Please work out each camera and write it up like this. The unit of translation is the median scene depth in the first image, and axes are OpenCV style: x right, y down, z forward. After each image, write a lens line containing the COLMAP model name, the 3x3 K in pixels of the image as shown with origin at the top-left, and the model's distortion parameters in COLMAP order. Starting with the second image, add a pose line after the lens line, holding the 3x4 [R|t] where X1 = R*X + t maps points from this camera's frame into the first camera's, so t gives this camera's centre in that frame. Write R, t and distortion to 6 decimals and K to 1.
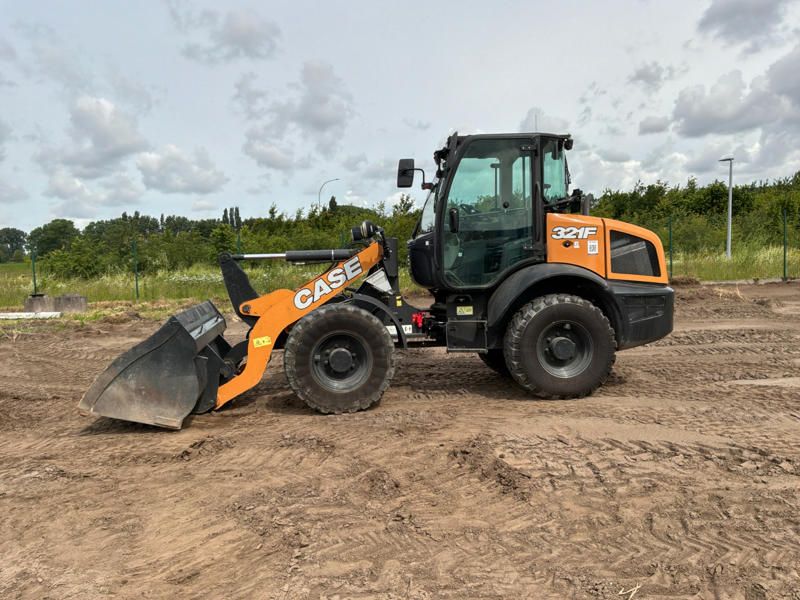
lens RADIAL K [[661.7, 0, 395.7], [0, 661.7, 289.9], [0, 0, 1]] dist [0.110170, -0.193610]
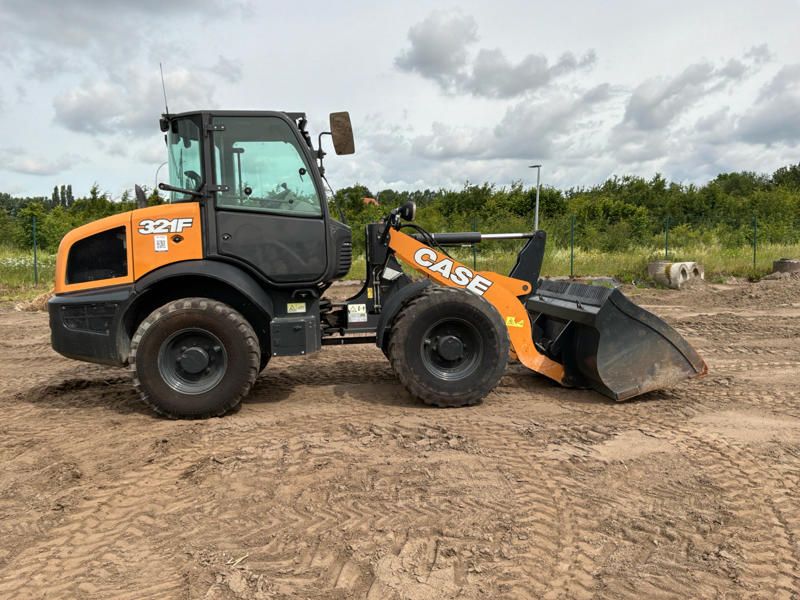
lens RADIAL K [[661.7, 0, 397.4], [0, 661.7, 296.4], [0, 0, 1]] dist [0.110170, -0.193610]
pose [[0.975997, 0.015026, 0.217267, 0.159428], [-0.020039, 0.999581, 0.020886, -0.004258], [-0.216862, -0.024738, 0.975889, -0.050877]]
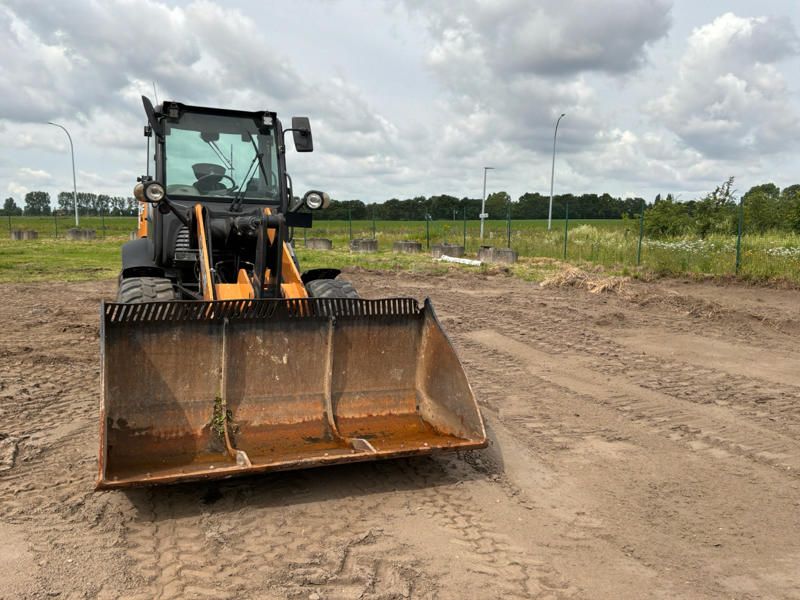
lens RADIAL K [[661.7, 0, 394.2], [0, 661.7, 308.1], [0, 0, 1]] dist [0.110170, -0.193610]
pose [[0.478520, 0.159591, -0.863452, 1.256446], [-0.080427, 0.987177, 0.137887, -0.097805], [0.874386, 0.003463, 0.485219, 0.689389]]
